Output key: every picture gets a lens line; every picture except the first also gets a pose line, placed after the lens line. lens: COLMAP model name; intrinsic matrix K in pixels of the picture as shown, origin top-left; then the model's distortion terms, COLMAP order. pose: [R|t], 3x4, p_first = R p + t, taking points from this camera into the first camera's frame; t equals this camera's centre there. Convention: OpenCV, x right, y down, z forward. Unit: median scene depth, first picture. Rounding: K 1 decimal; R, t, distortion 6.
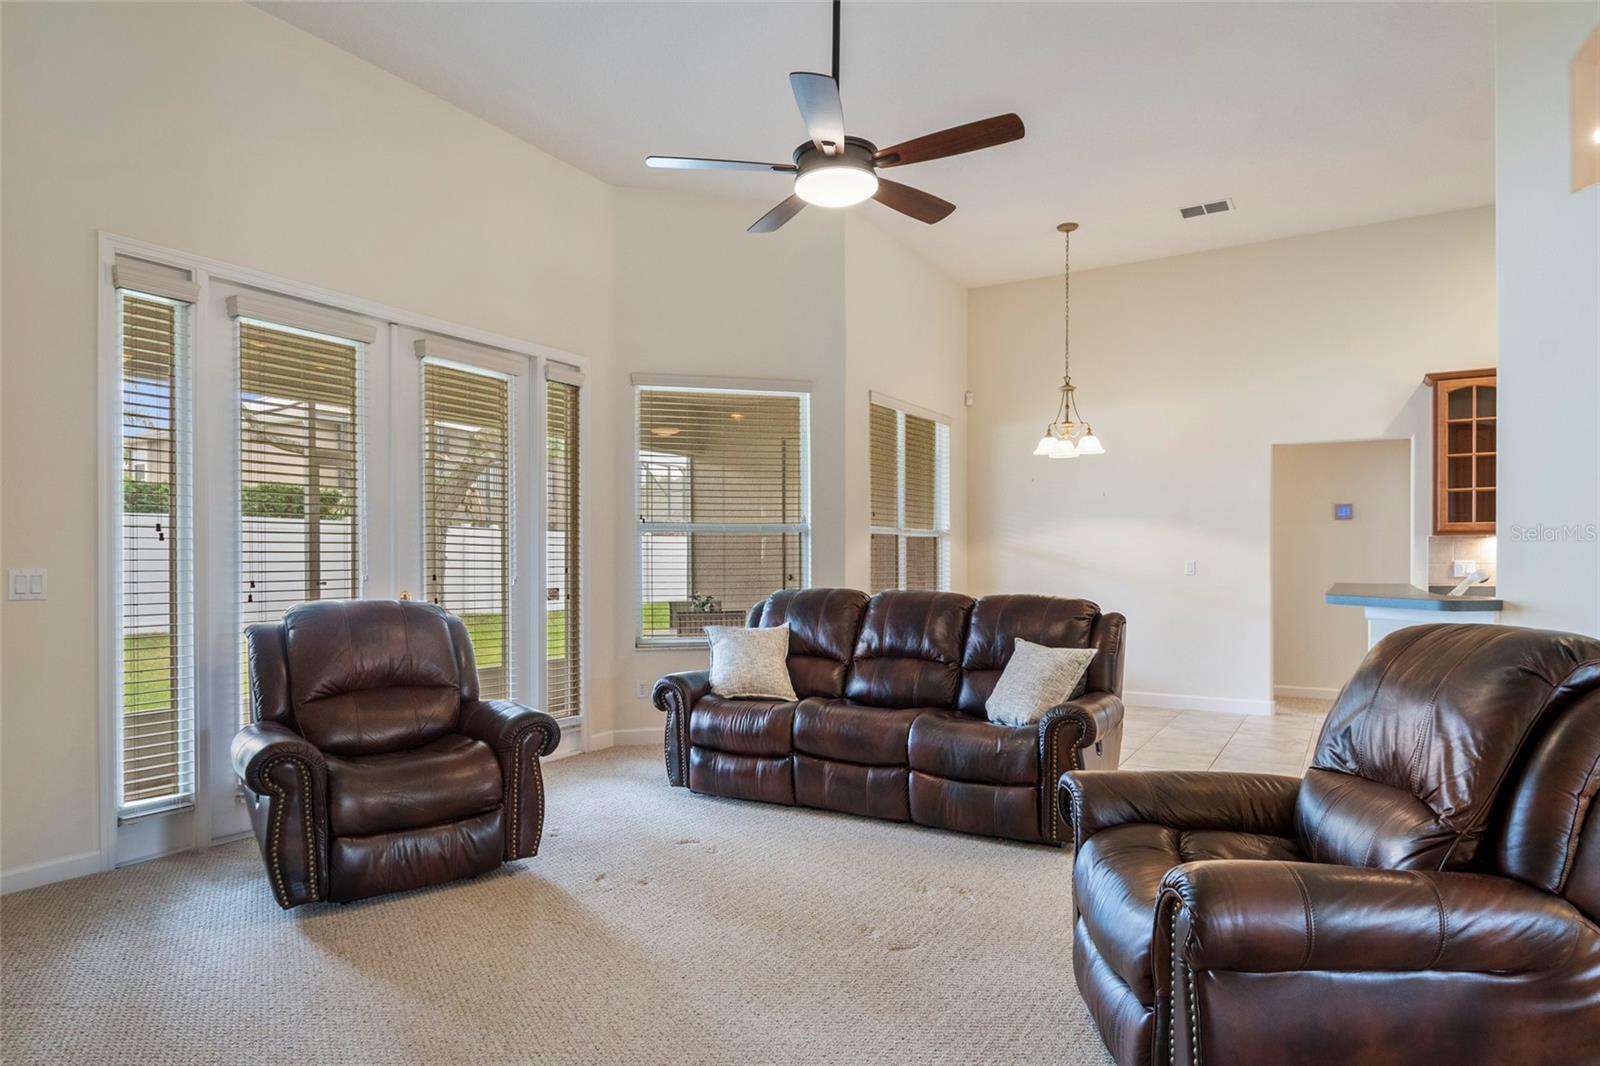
lens RADIAL K [[941.1, 0, 799.5], [0, 941.1, 558.4], [0, 0, 1]] dist [0.007020, -0.000700]
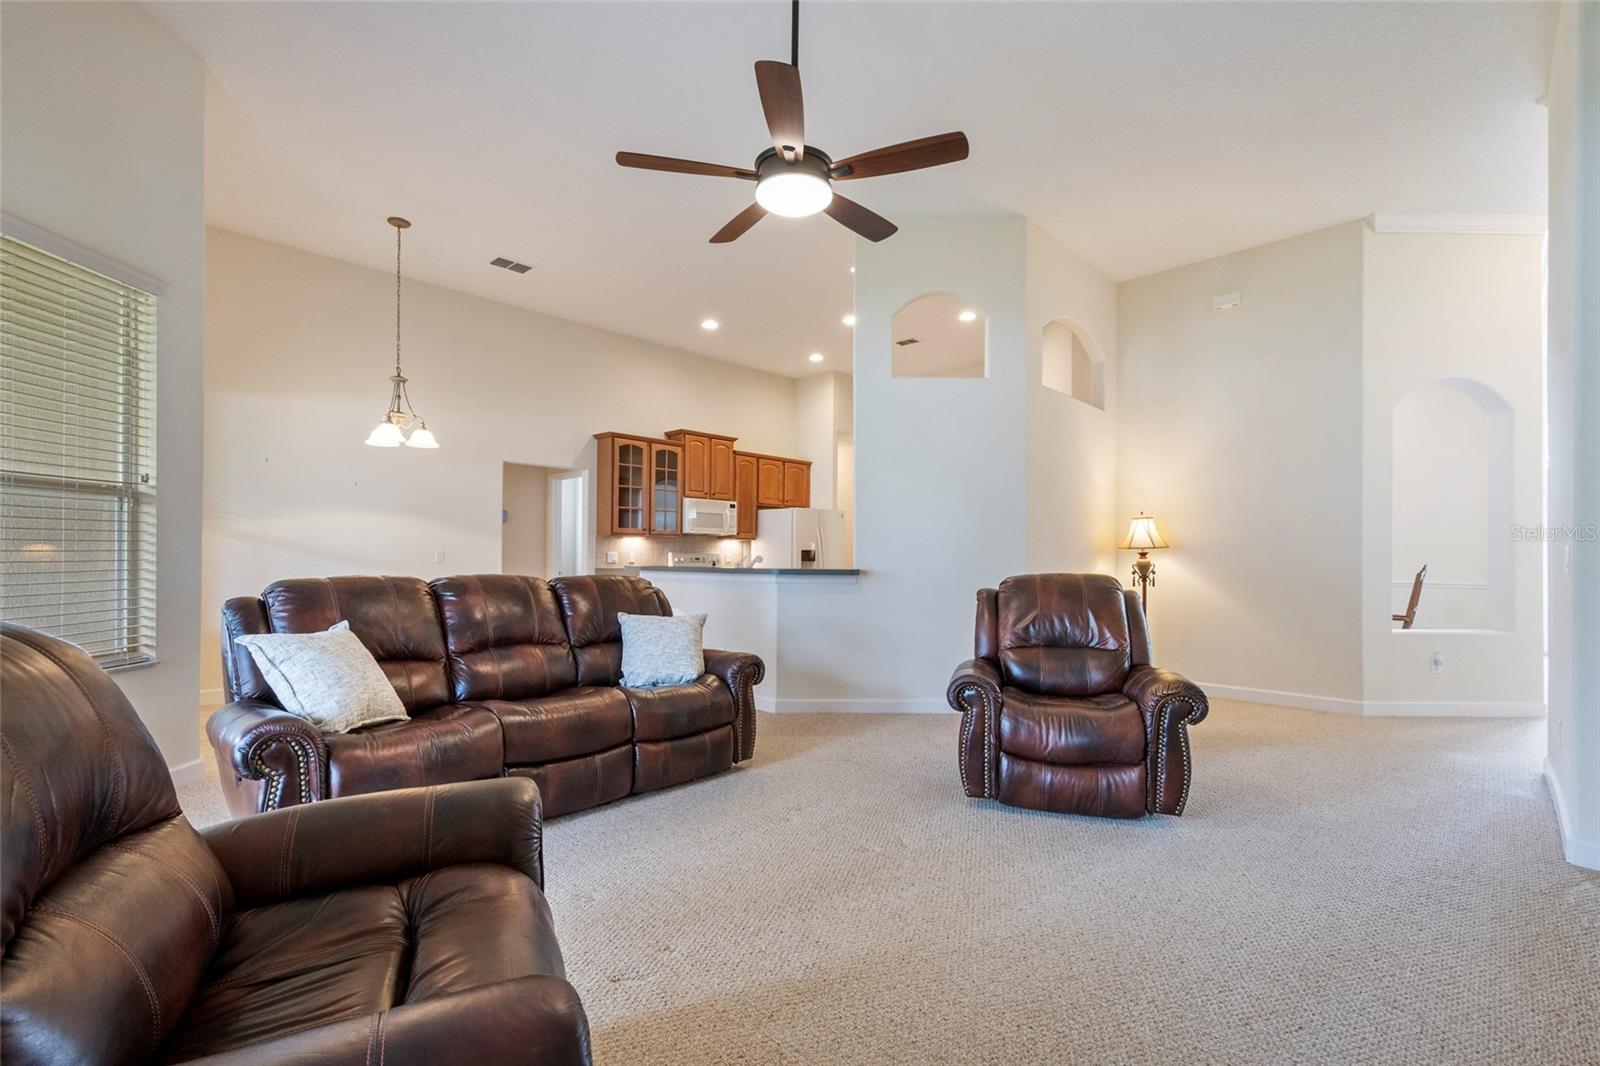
lens RADIAL K [[697.4, 0, 801.0], [0, 697.4, 554.5], [0, 0, 1]] dist [0.001550, 0.000157]
pose [[0.226532, 0.010495, 0.973947, -0.386620], [-0.005690, 0.999939, -0.009451, 0.016484], [-0.973987, -0.003400, 0.226577, 0.435914]]
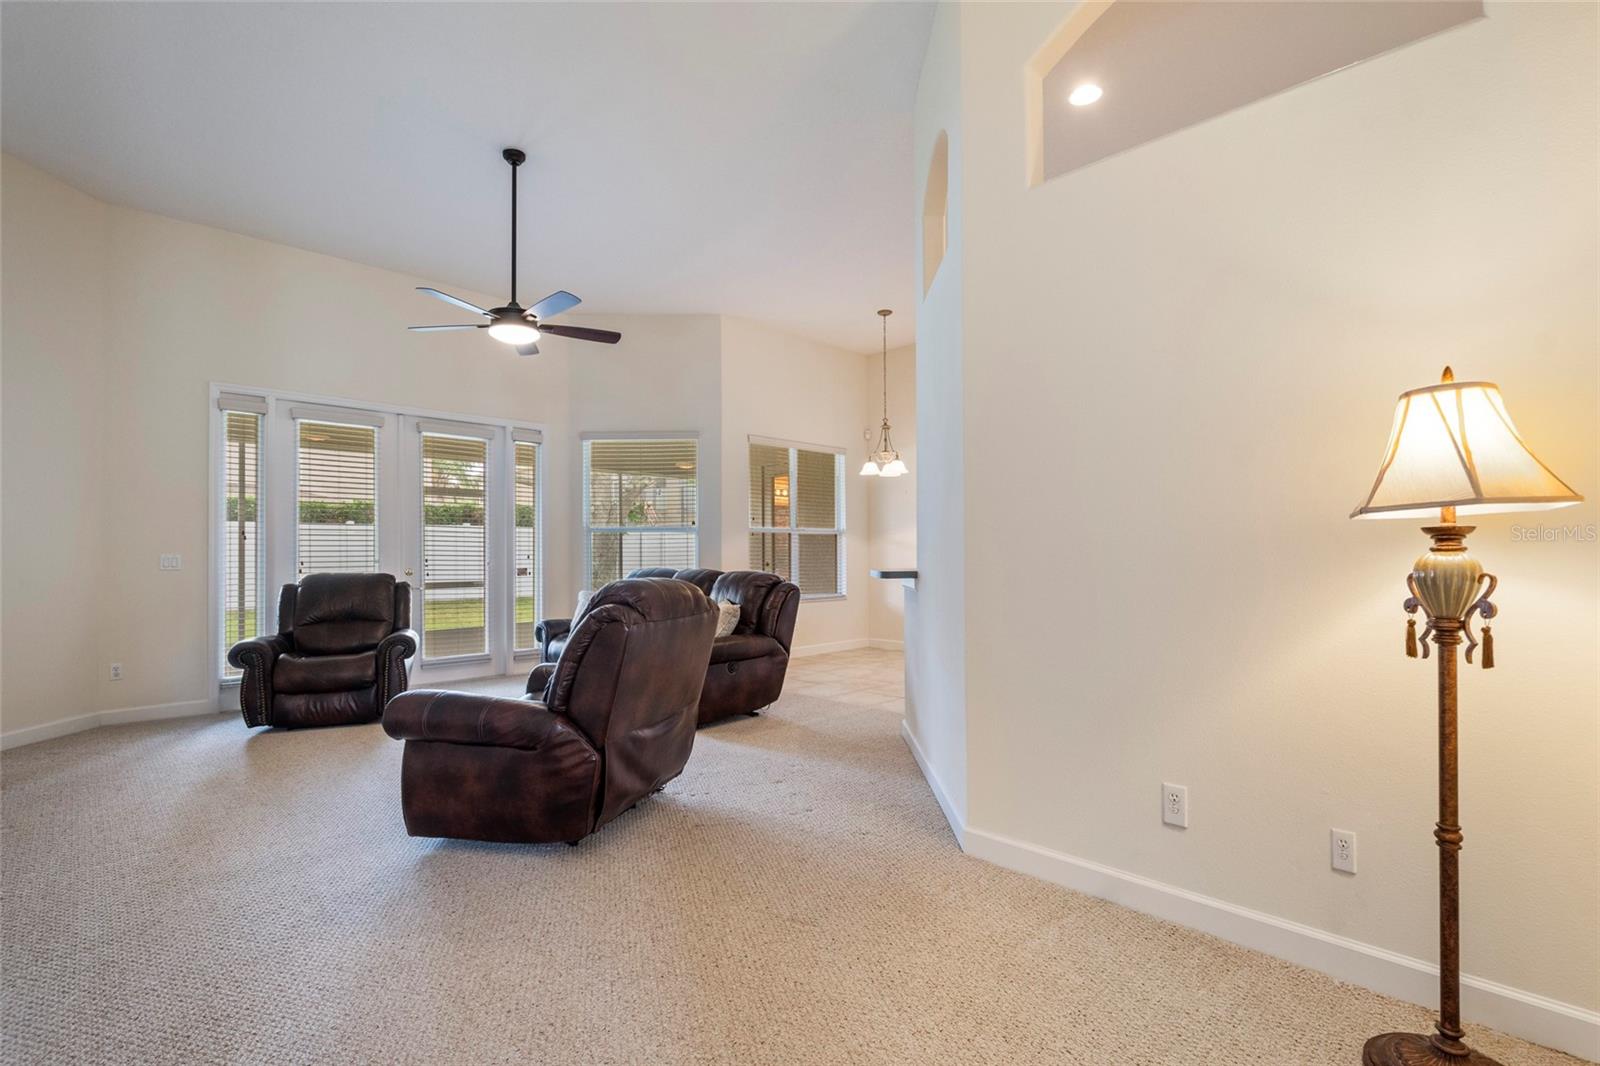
lens RADIAL K [[743.7, 0, 816.1], [0, 743.7, 555.6], [0, 0, 1]] dist [-0.000221, -0.000021]
pose [[0.968905, -0.004447, -0.247394, 0.496823], [0.004658, 0.999989, 0.000271, 0.010401], [0.247390, -0.001415, 0.968915, -0.103596]]
